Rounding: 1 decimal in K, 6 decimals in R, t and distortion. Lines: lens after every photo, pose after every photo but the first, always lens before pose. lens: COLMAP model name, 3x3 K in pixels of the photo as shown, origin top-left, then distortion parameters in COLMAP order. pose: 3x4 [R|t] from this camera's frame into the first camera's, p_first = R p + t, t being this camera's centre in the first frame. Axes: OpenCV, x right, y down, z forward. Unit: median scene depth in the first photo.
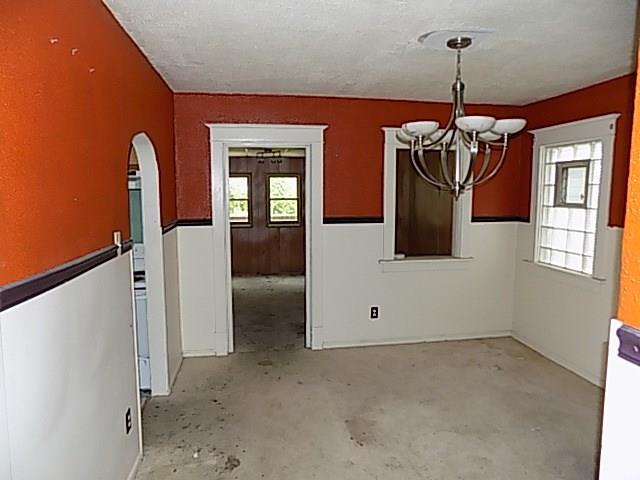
lens RADIAL K [[428.6, 0, 316.7], [0, 428.6, 238.8], [0, 0, 1]] dist [-0.046018, 0.038318]
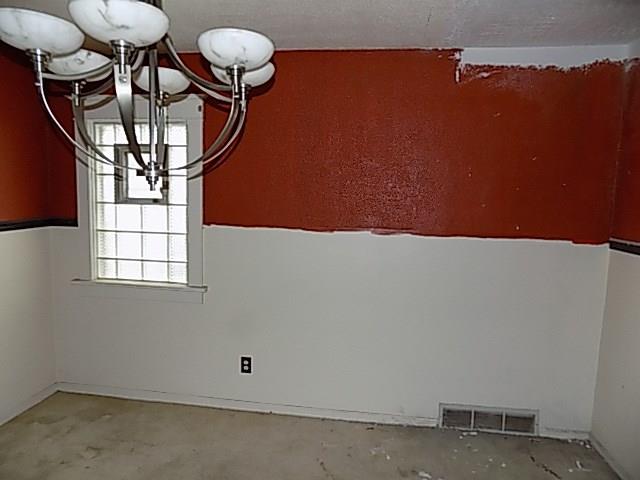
lens RADIAL K [[428.6, 0, 321.2], [0, 428.6, 236.5], [0, 0, 1]] dist [-0.046018, 0.038318]
pose [[0.284969, -0.098042, 0.953509, -0.063489], [0.086087, 0.993353, 0.076411, -0.043114], [-0.954663, 0.060310, 0.291515, 0.434904]]
